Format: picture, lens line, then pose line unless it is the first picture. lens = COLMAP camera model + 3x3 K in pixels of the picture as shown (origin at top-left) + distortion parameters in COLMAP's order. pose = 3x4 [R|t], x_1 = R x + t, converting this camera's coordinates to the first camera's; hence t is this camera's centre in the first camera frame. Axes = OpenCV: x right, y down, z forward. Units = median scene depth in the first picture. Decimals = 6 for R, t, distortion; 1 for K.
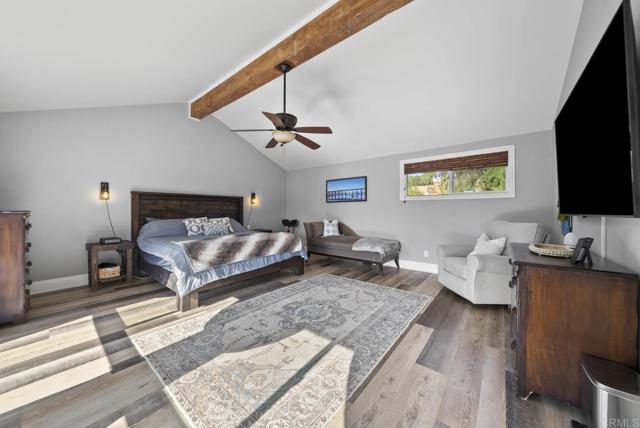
lens RADIAL K [[223.3, 0, 322.7], [0, 223.3, 212.7], [0, 0, 1]] dist [0.000370, 0.000046]
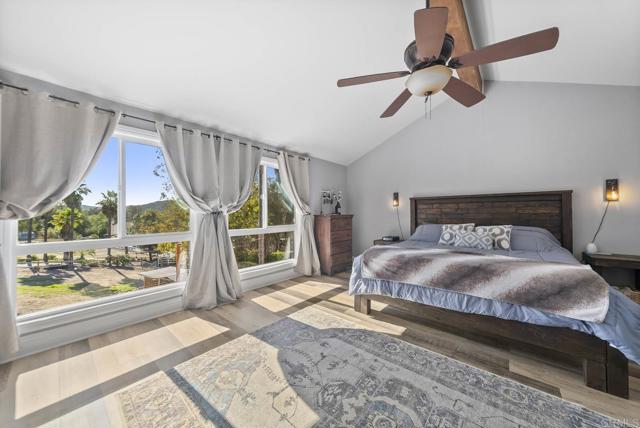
lens RADIAL K [[227.2, 0, 323.8], [0, 227.2, 214.2], [0, 0, 1]] dist [-0.000638, -0.000065]
pose [[-0.016540, -0.003514, -0.999857, 0.440374], [-0.014128, 0.999895, -0.003280, -0.004543], [0.999763, 0.014072, -0.016588, 0.853693]]
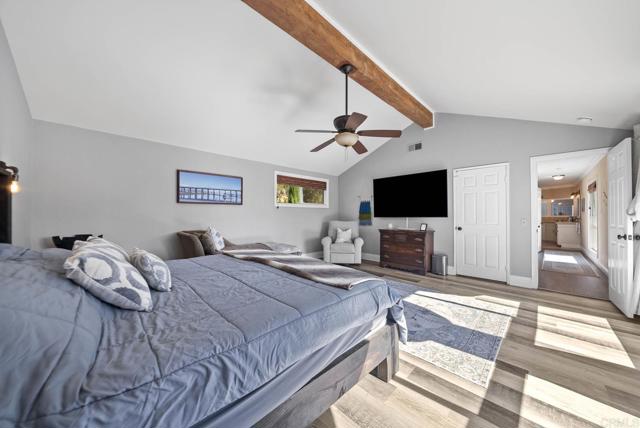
lens RADIAL K [[223.3, 0, 322.7], [0, 223.3, 212.7], [0, 0, 1]] dist [0.000370, 0.000046]
pose [[0.113211, 0.013502, 0.993479, -1.287519], [0.008952, 0.999853, -0.014609, -0.008679], [-0.993531, 0.010547, 0.113073, 1.121729]]
